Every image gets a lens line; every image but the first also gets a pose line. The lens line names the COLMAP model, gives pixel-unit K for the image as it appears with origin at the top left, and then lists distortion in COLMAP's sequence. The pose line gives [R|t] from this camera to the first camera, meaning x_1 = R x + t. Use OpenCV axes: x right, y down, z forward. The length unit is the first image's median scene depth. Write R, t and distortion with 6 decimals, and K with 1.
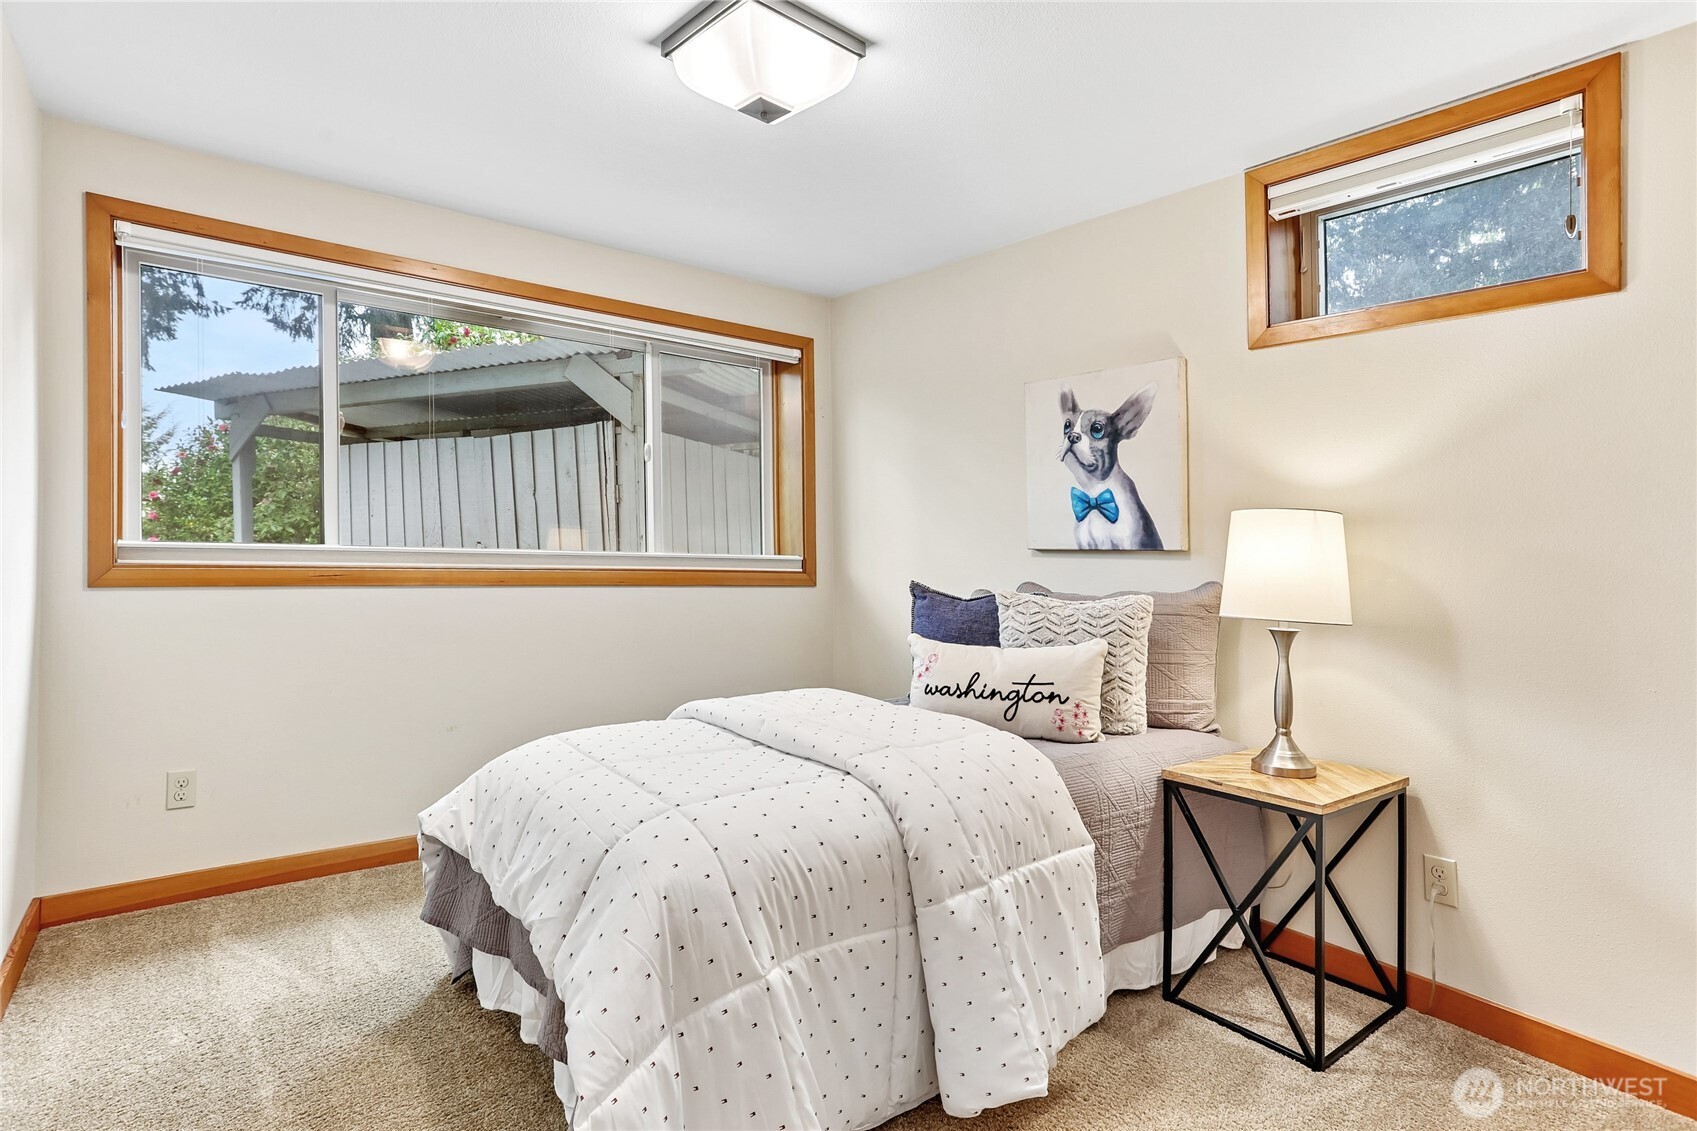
lens RADIAL K [[881.7, 0, 856.6], [0, 881.7, 566.1], [0, 0, 1]] dist [-0.000509, -0.000223]
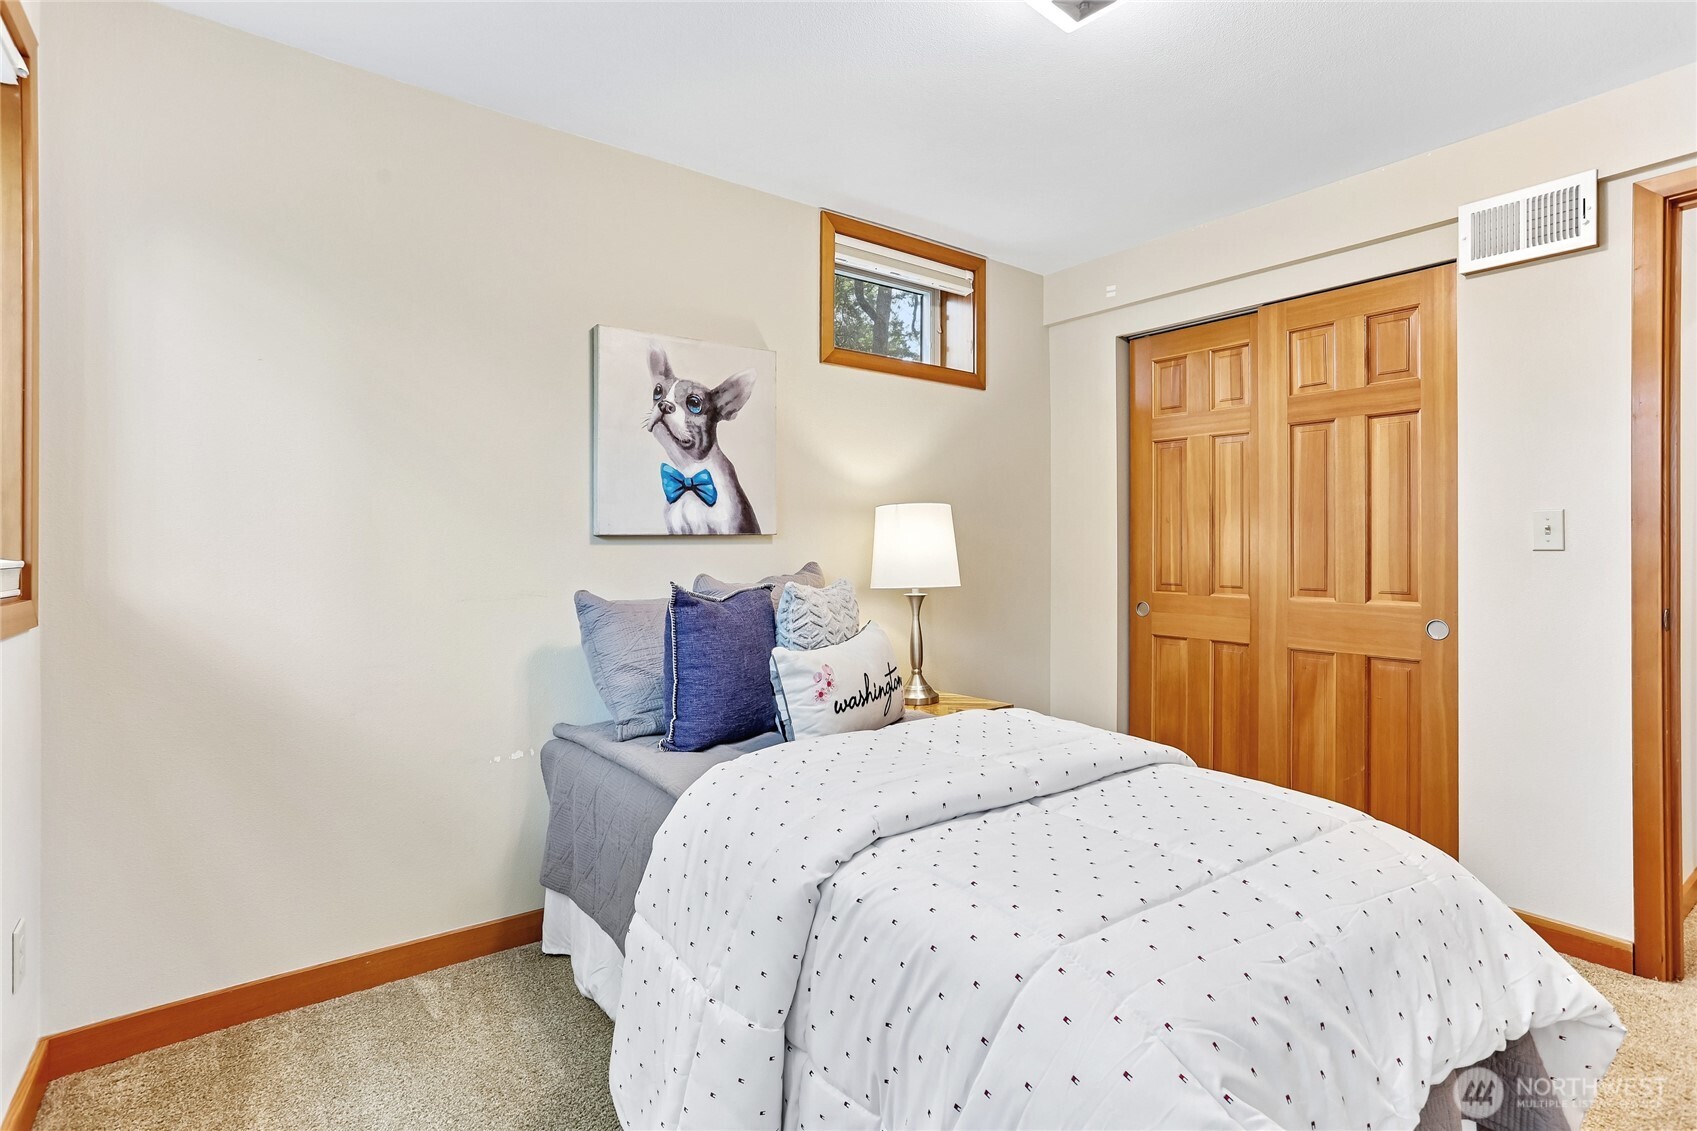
lens RADIAL K [[837.8, 0, 852.8], [0, 837.8, 556.4], [0, 0, 1]] dist [-0.030695, 0.012657]
pose [[0.053402, -0.041451, 0.997712, -0.592609], [0.017382, 0.999025, 0.040576, -0.028943], [-0.998422, 0.015176, 0.054070, 0.795426]]
